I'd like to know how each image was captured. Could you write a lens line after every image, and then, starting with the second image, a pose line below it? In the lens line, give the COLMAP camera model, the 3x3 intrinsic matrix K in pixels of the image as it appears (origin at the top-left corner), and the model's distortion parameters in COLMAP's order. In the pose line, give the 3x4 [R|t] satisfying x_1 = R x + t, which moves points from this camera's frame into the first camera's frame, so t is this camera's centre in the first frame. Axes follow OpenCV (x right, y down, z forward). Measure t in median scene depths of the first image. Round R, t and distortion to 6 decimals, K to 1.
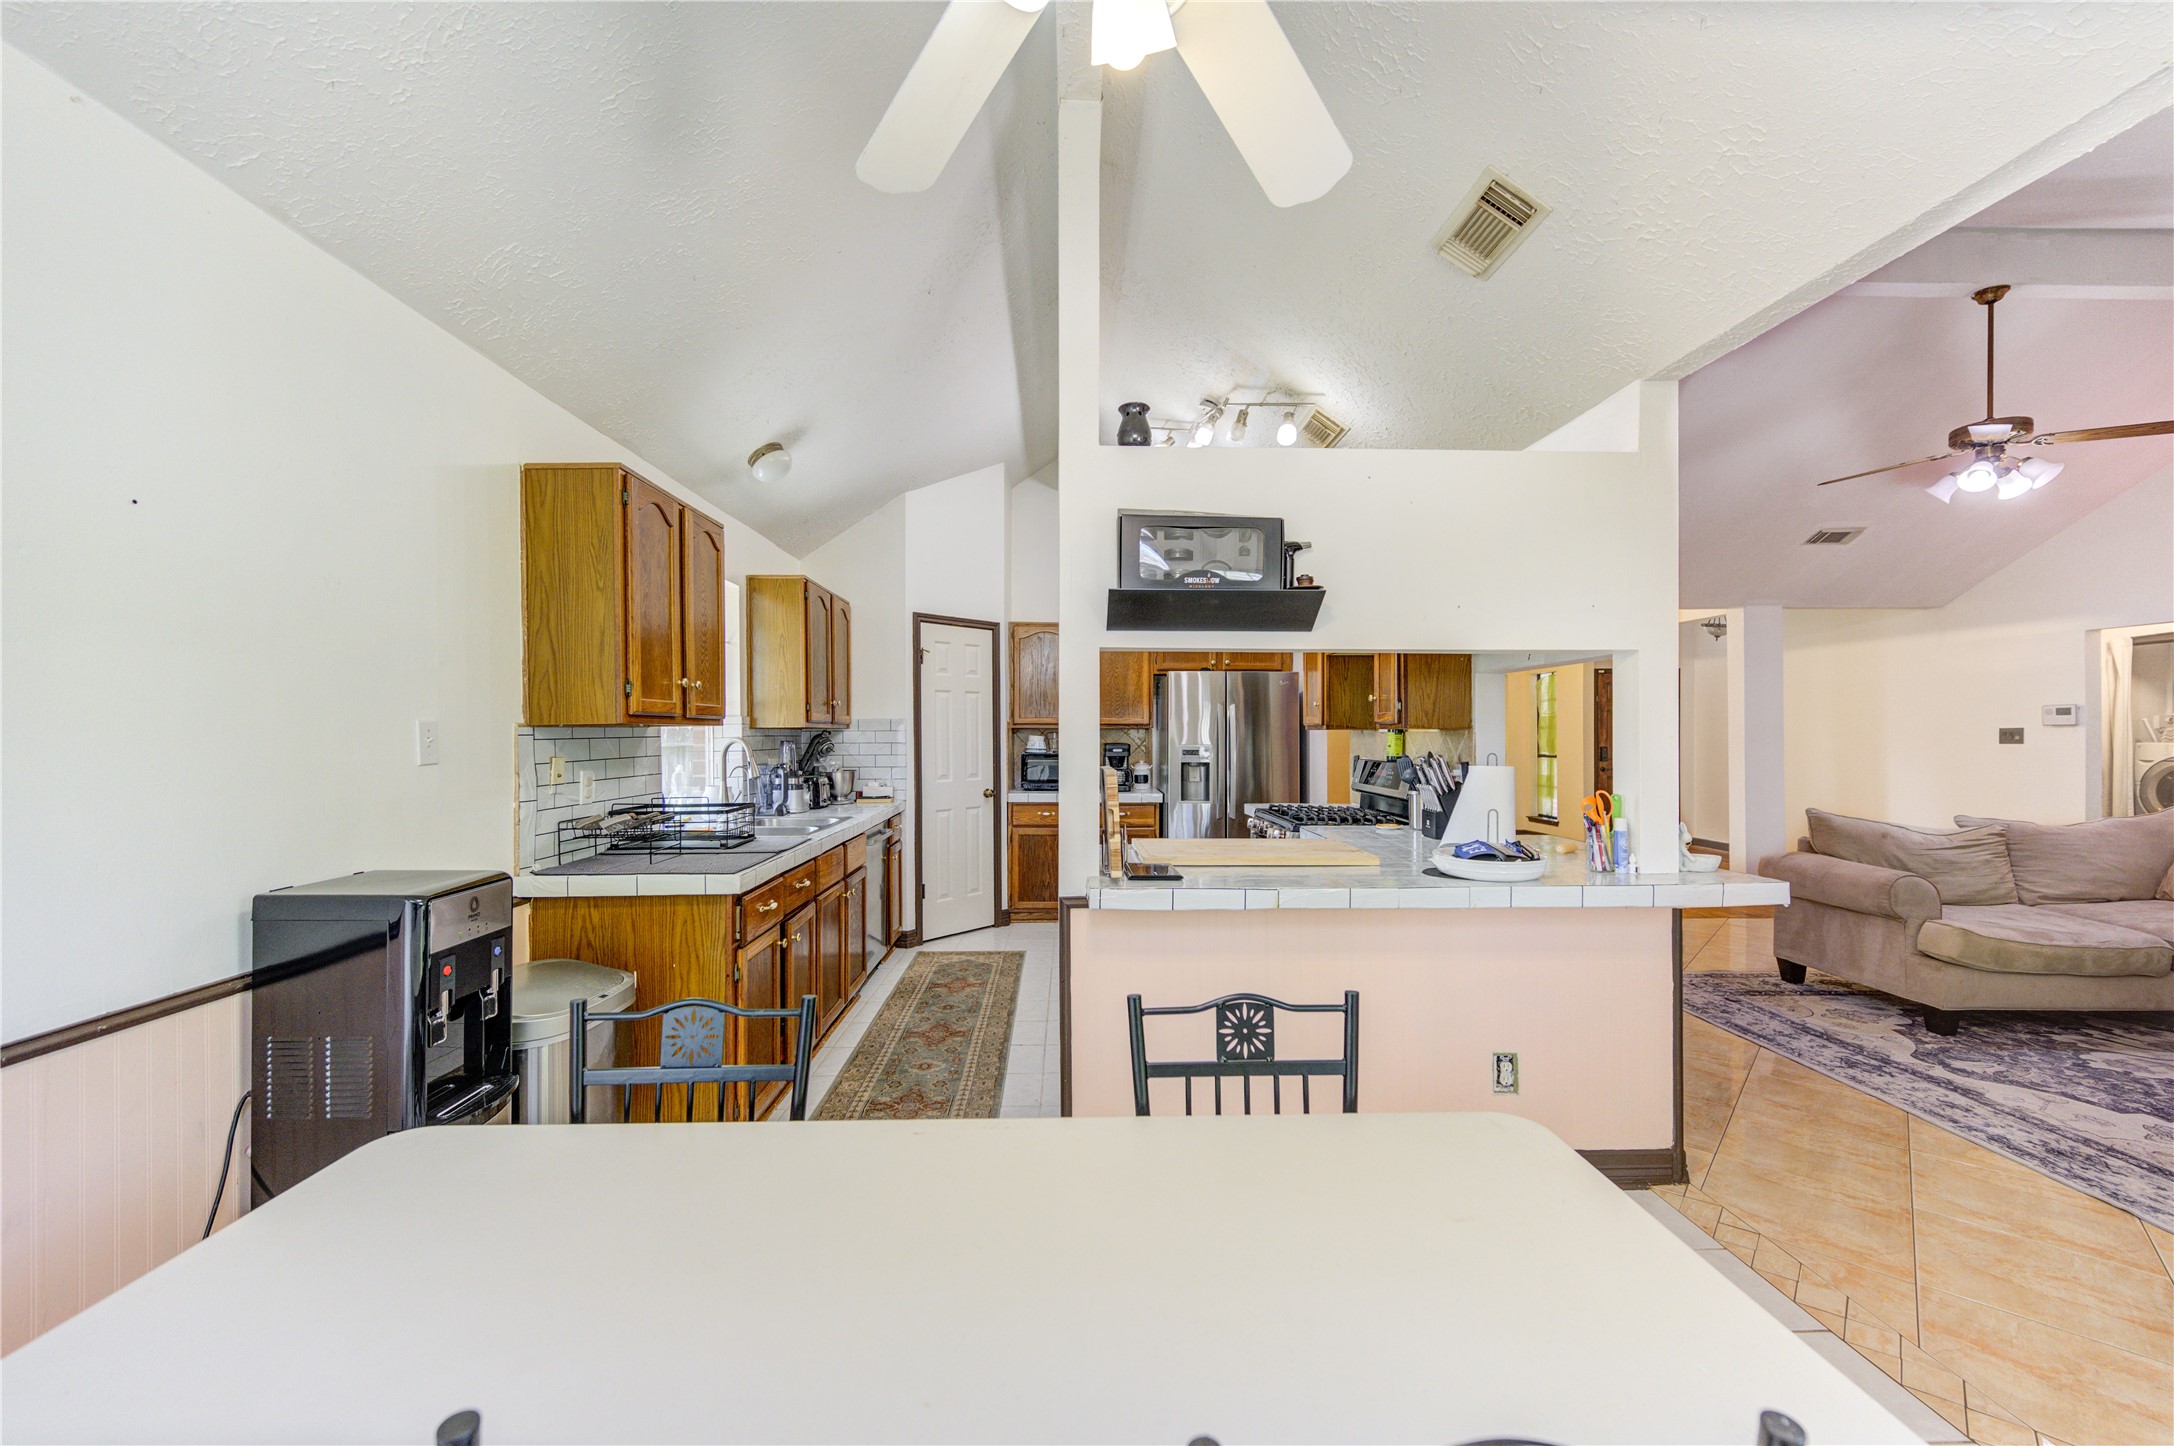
lens RADIAL K [[850.3, 0, 1089.3], [0, 850.3, 730.1], [0, 0, 1]] dist [0.004077, -0.000981]
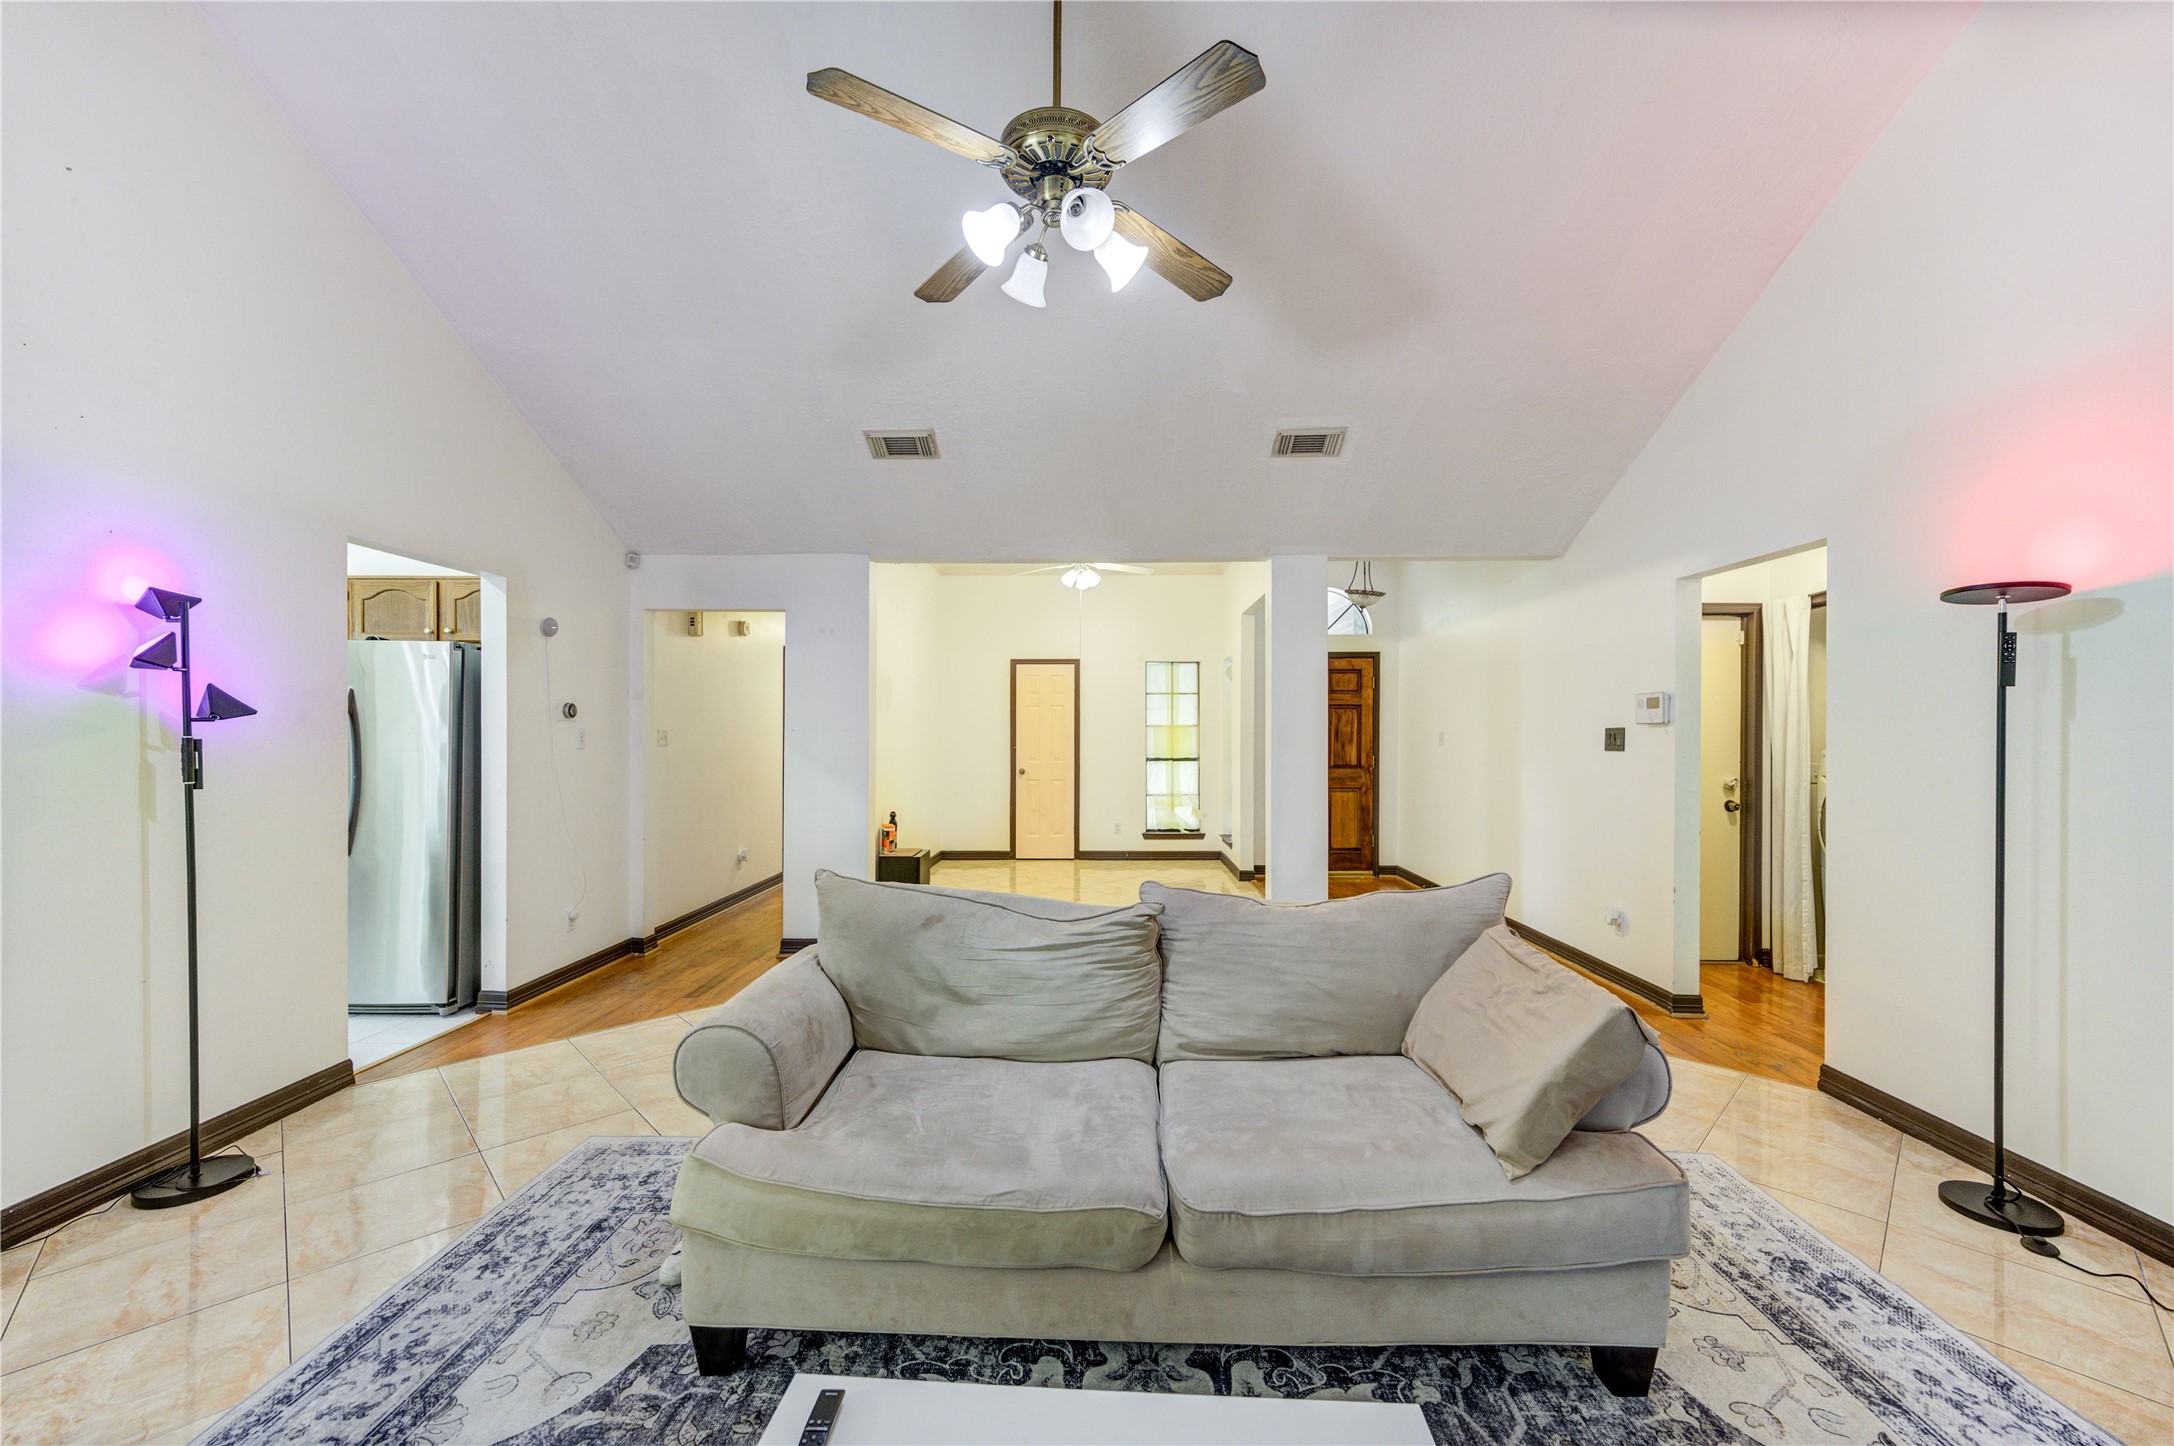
lens RADIAL K [[850.3, 0, 1093.3], [0, 850.3, 729.4], [0, 0, 1]] dist [0.004077, -0.000981]
pose [[0.998937, 0.004045, -0.045926, 1.224884], [-0.003944, 0.999990, 0.002295, -0.001891], [0.045935, -0.002112, 0.998942, 0.532940]]
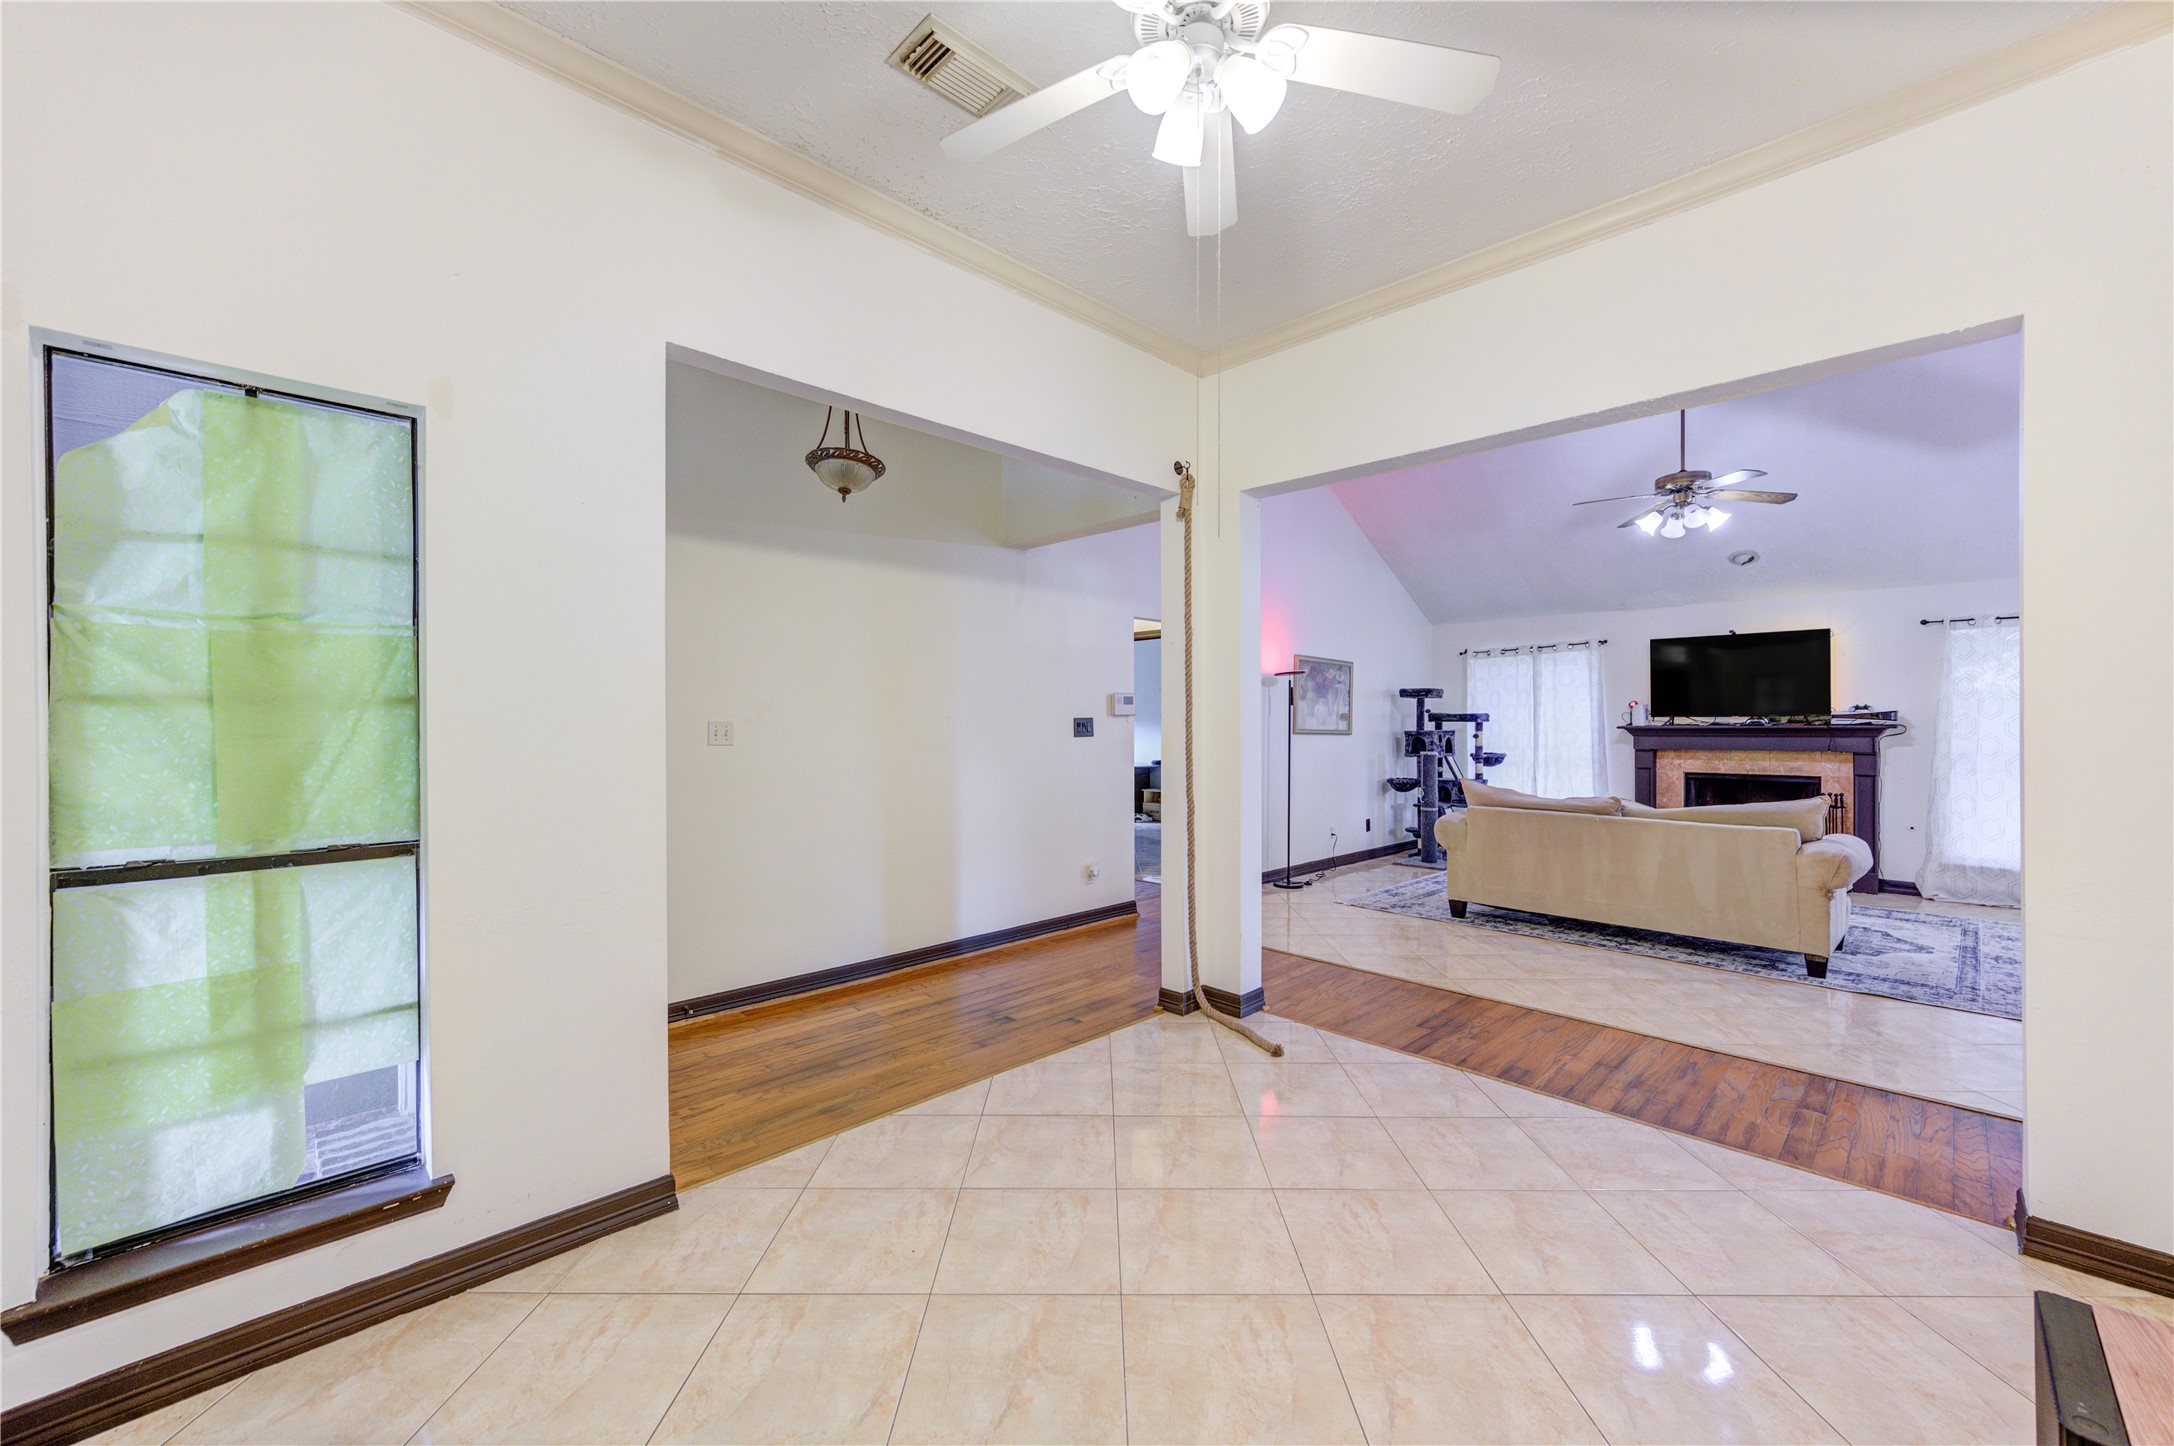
lens RADIAL K [[850.3, 0, 1092.4], [0, 850.3, 721.2], [0, 0, 1]] dist [0.004077, -0.000981]
pose [[-0.683751, 0.000448, 0.729716, 0.819367], [-0.002078, 0.999995, -0.002561, 0.005622], [-0.729713, -0.003268, -0.683746, 2.750967]]
